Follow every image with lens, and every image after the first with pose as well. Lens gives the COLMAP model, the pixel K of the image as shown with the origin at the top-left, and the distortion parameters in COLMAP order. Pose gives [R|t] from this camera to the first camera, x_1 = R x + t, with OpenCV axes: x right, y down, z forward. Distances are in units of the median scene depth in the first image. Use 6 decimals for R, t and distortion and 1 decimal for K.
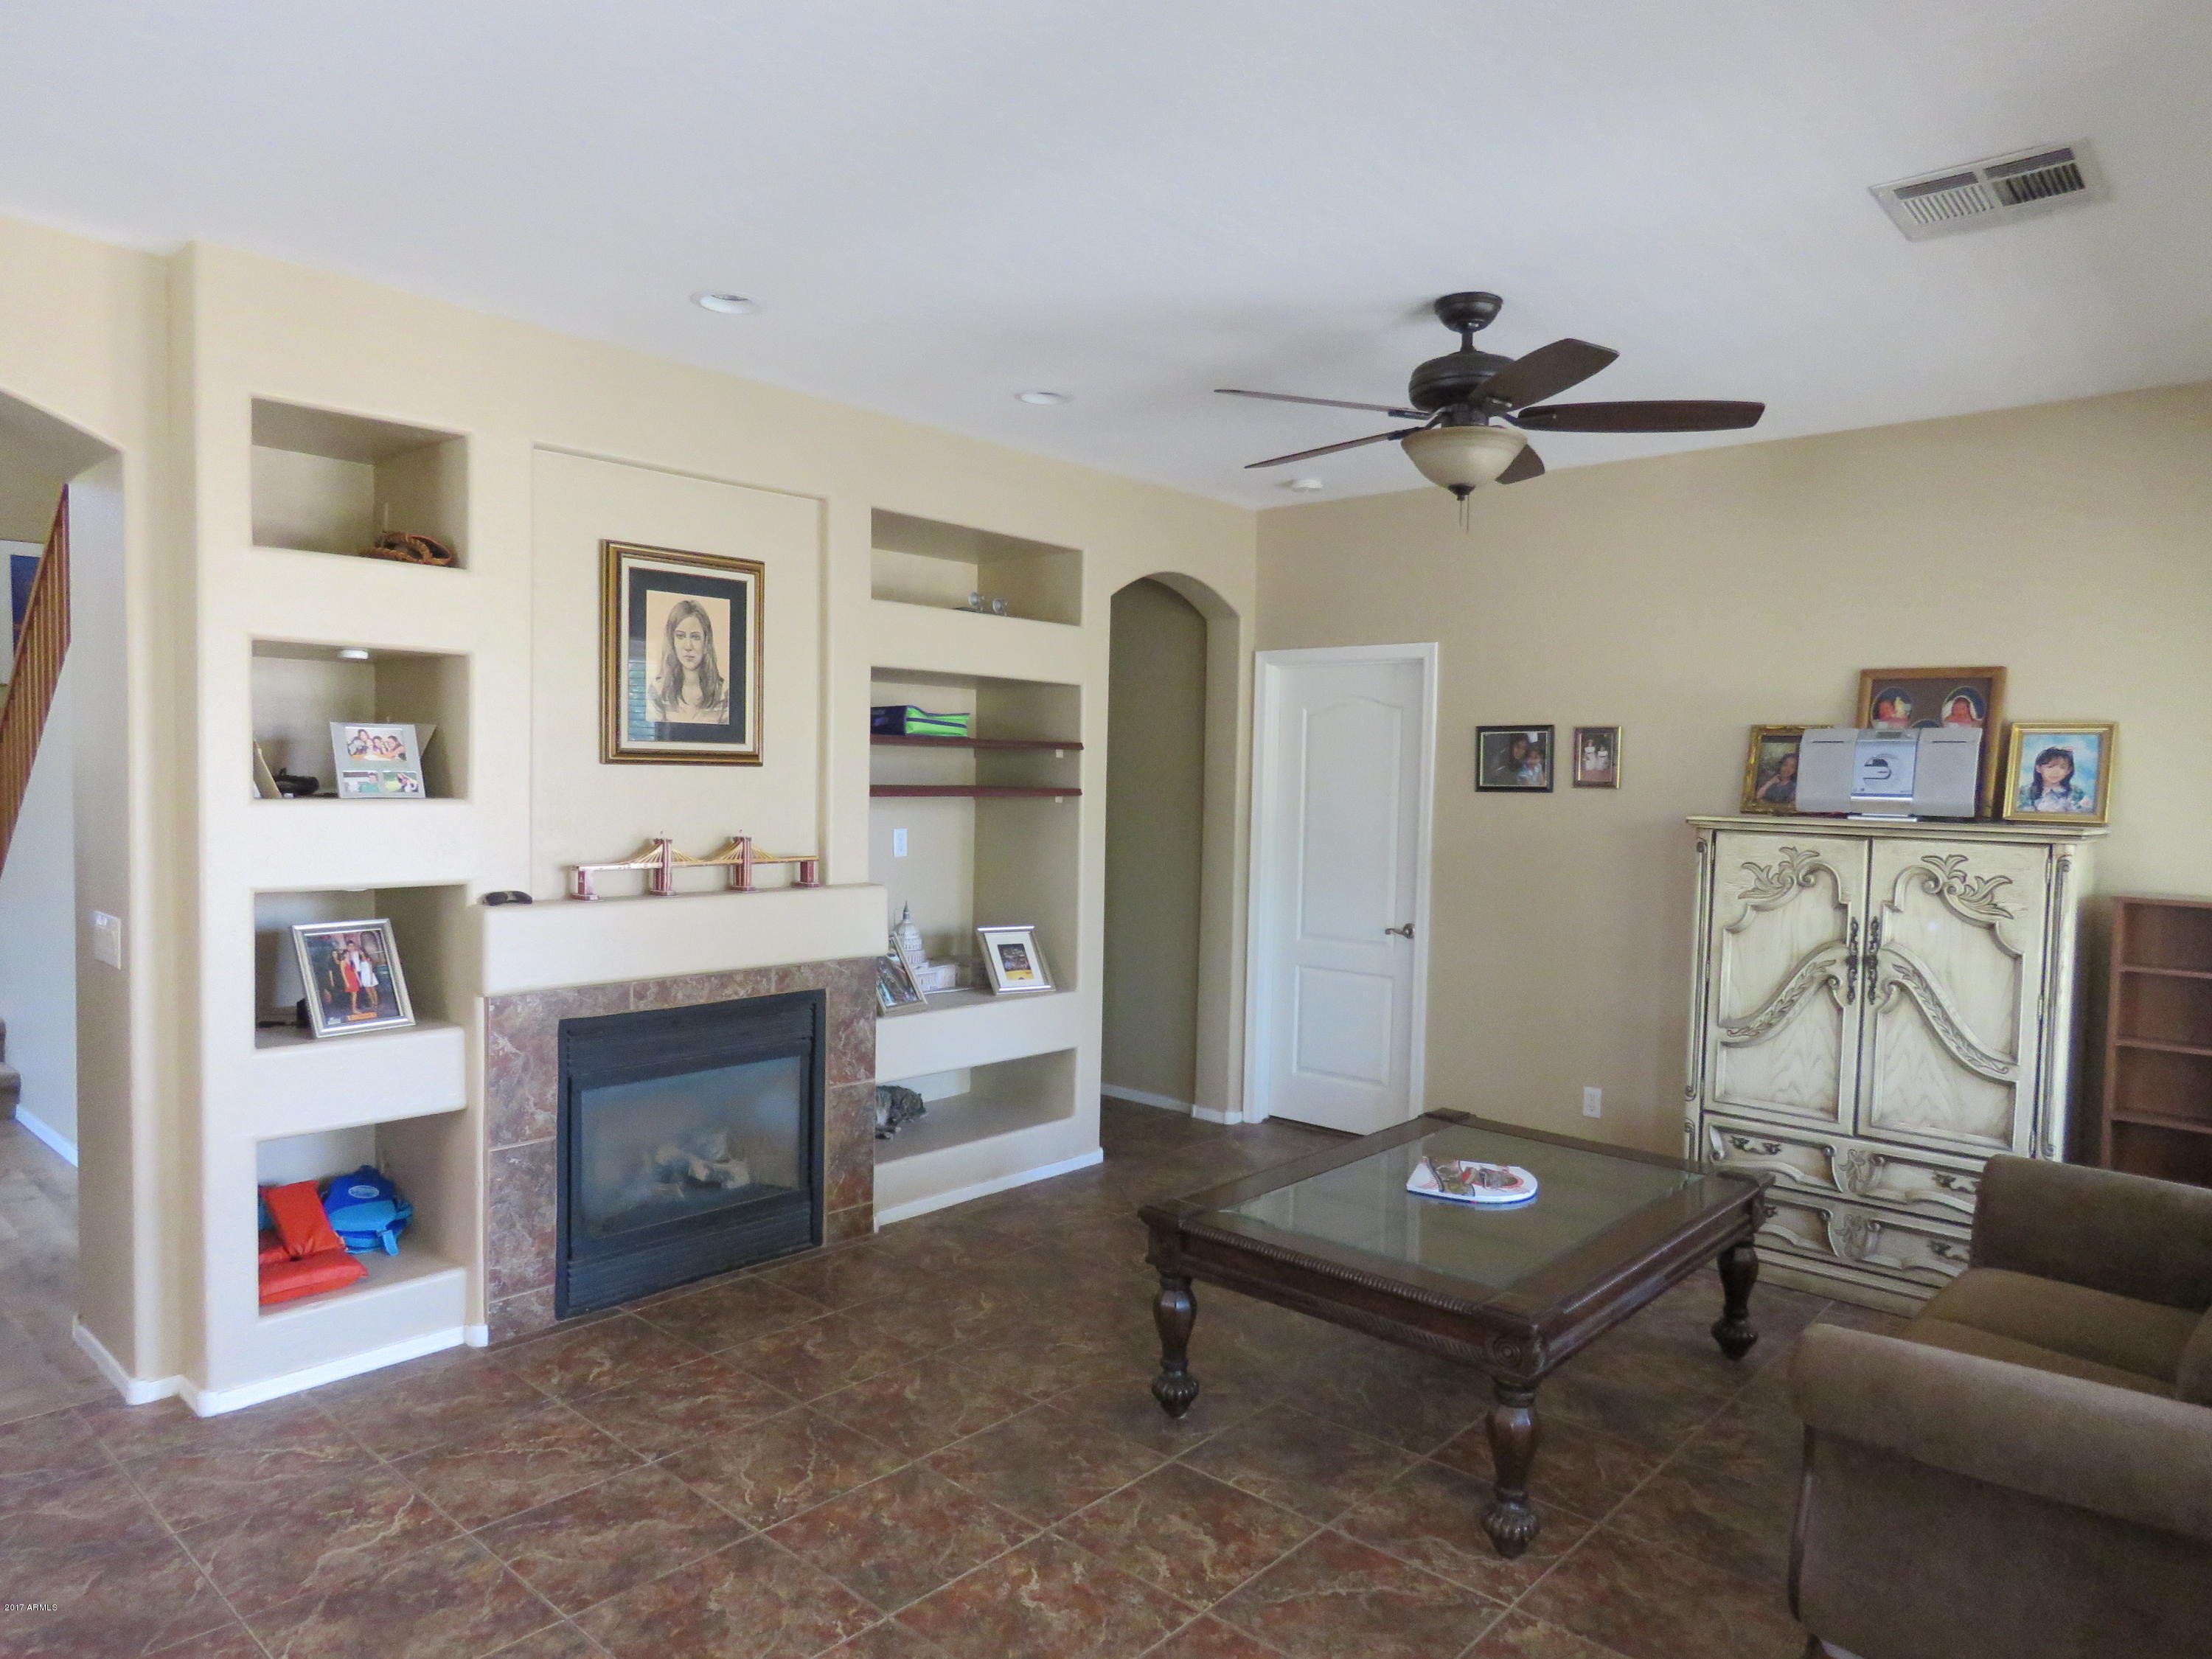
lens RADIAL K [[1418.7, 0, 1098.2], [0, 1418.7, 832.4], [0, 0, 1]] dist [-0.003742, 0.000485]
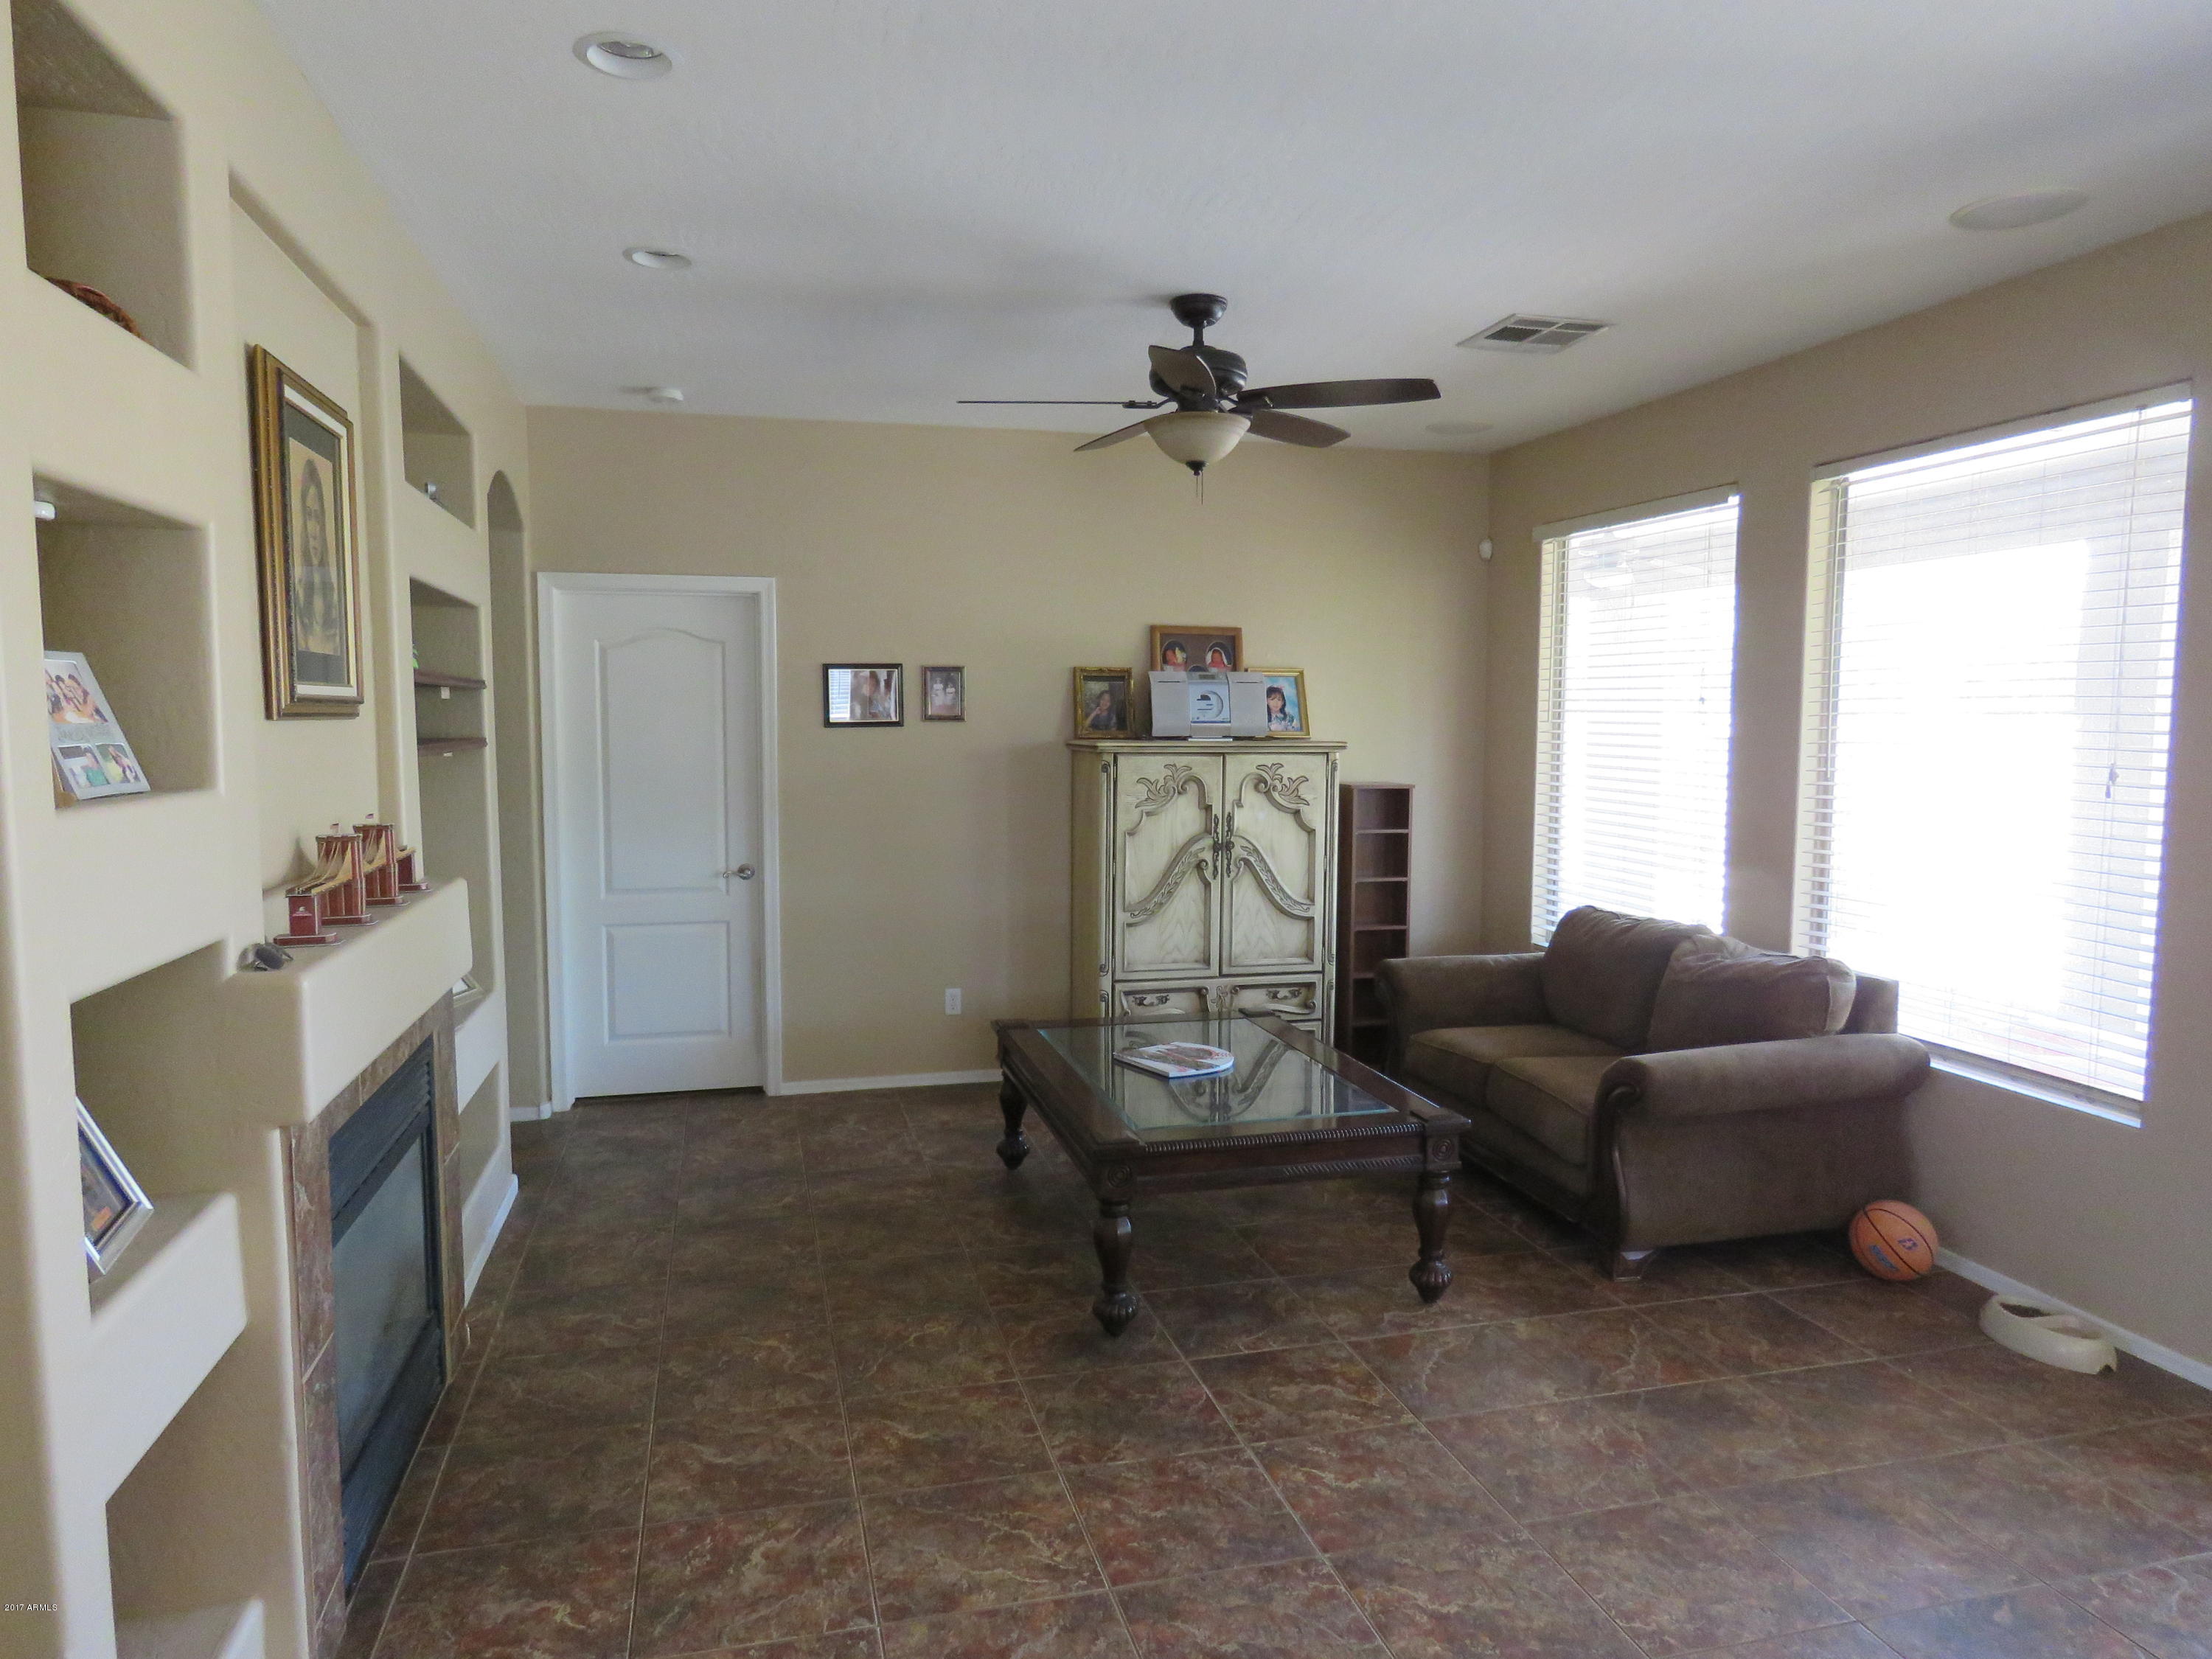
lens RADIAL K [[1418.7, 0, 1098.2], [0, 1418.7, 832.4], [0, 0, 1]] dist [-0.003742, 0.000485]
pose [[0.547389, -0.088619, 0.832173, -0.647205], [0.044798, 0.996055, 0.076604, -0.030662], [-0.835678, -0.004653, 0.549199, 0.360616]]
